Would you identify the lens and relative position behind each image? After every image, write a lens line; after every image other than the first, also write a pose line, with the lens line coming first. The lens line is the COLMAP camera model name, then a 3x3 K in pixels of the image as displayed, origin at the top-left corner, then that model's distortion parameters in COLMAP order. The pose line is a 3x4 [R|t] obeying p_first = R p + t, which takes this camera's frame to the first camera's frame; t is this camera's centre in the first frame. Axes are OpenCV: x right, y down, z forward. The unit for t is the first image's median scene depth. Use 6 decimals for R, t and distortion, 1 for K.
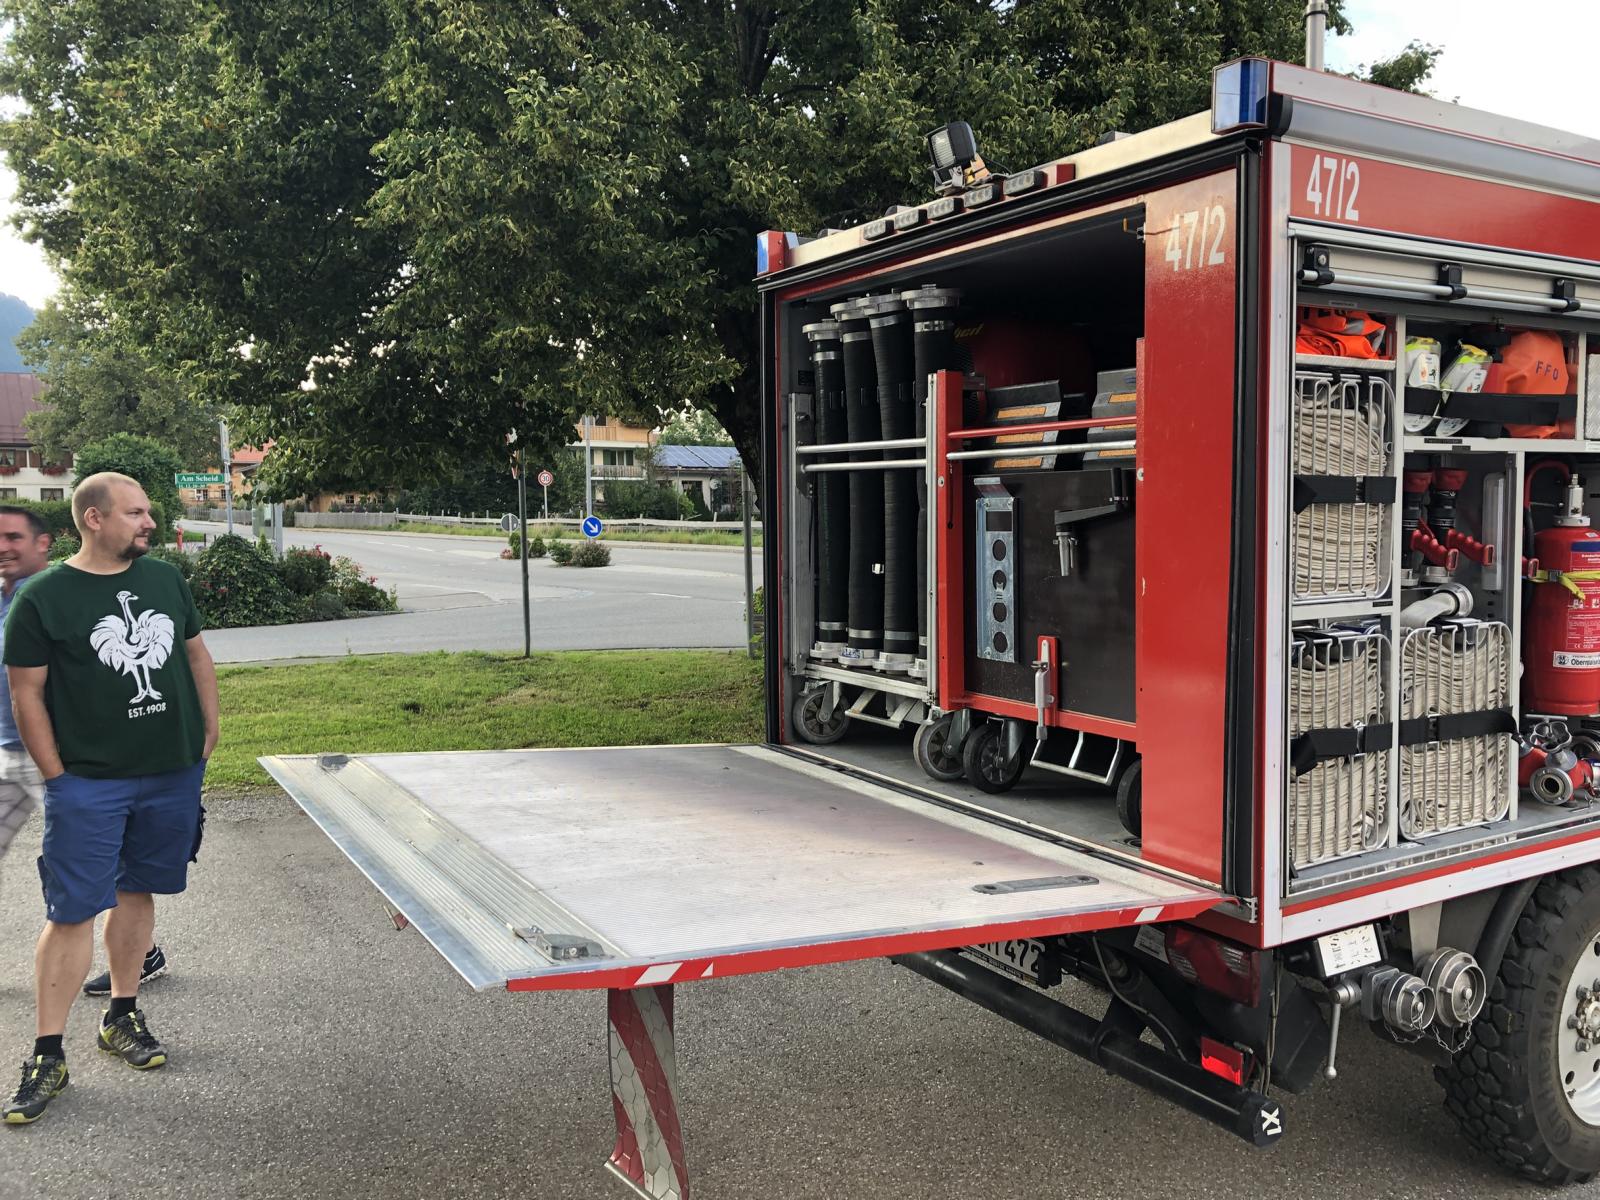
lens RADIAL K [[1308.4, 0, 801.4], [0, 1308.4, 579.8], [0, 0, 1]] dist [0.000391, 0.044675]
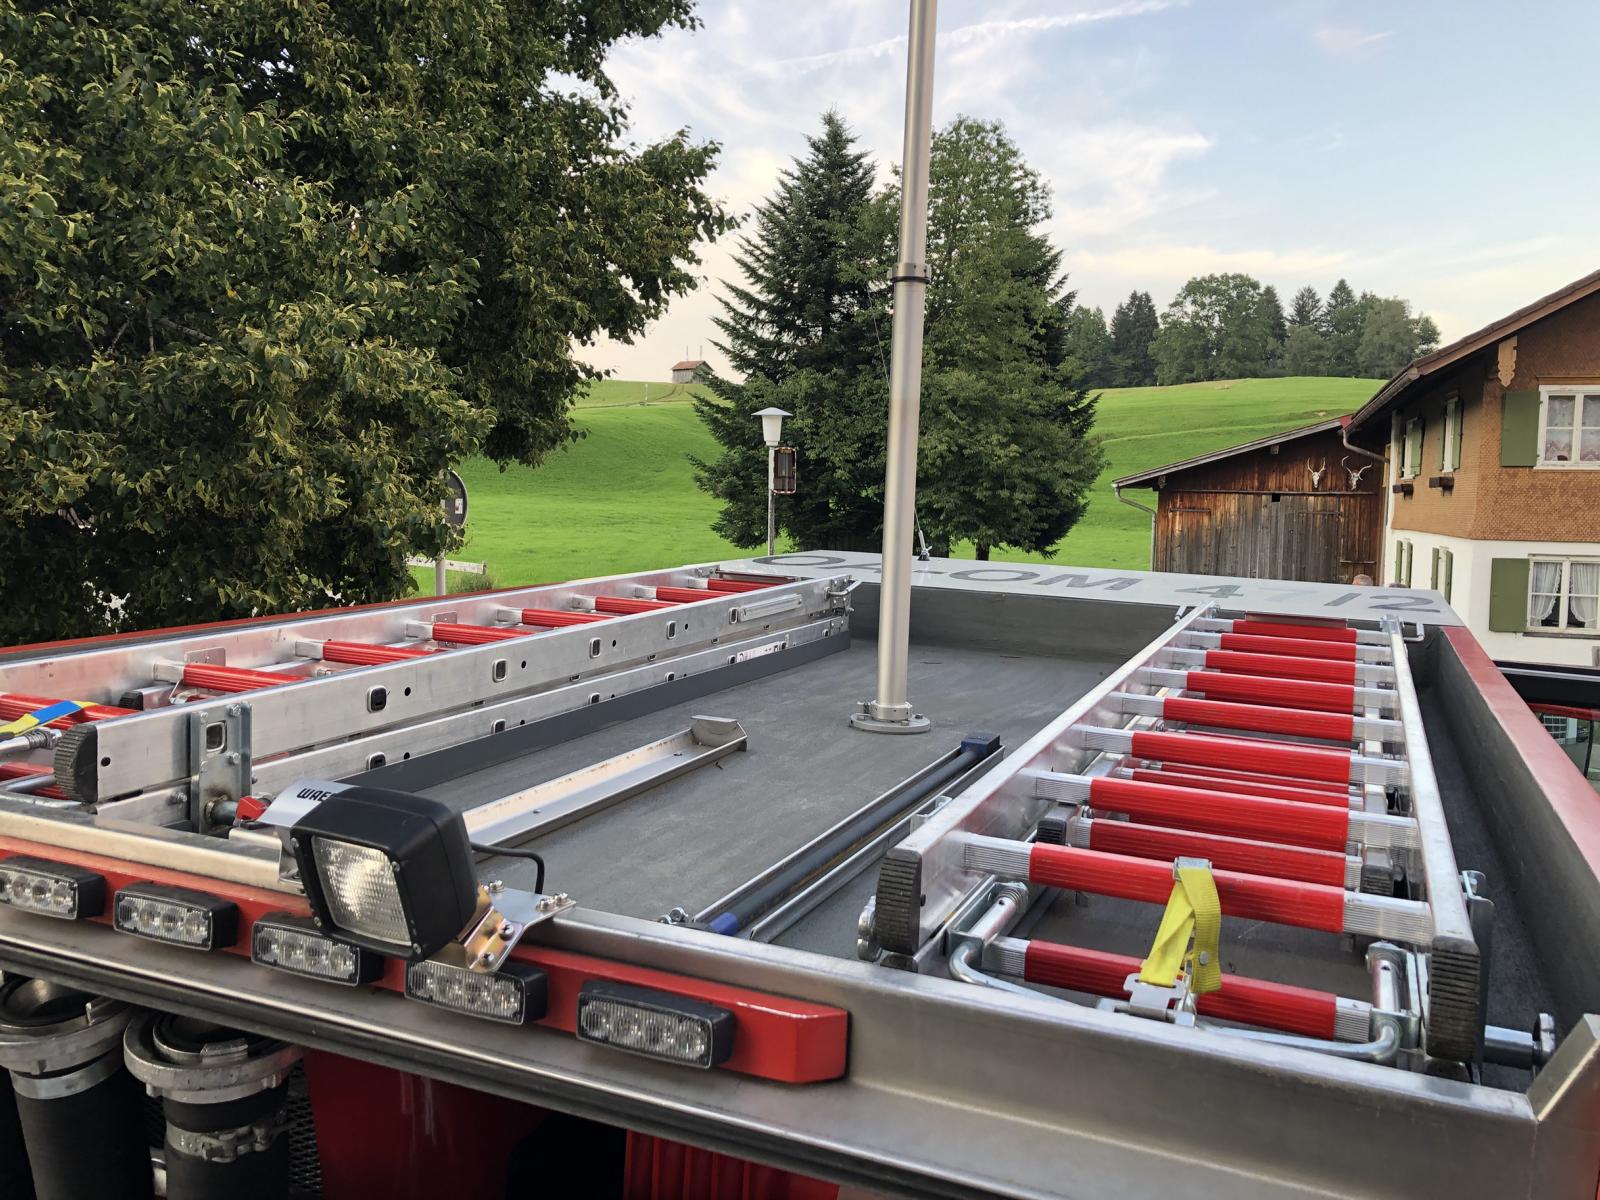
lens RADIAL K [[1308.4, 0, 801.4], [0, 1308.4, 579.8], [0, 0, 1]] dist [0.000391, 0.044675]
pose [[0.802586, -0.015561, 0.596333, 0.007270], [-0.006073, 0.999395, 0.034253, -0.157234], [-0.596505, -0.031112, 0.802006, 0.280966]]
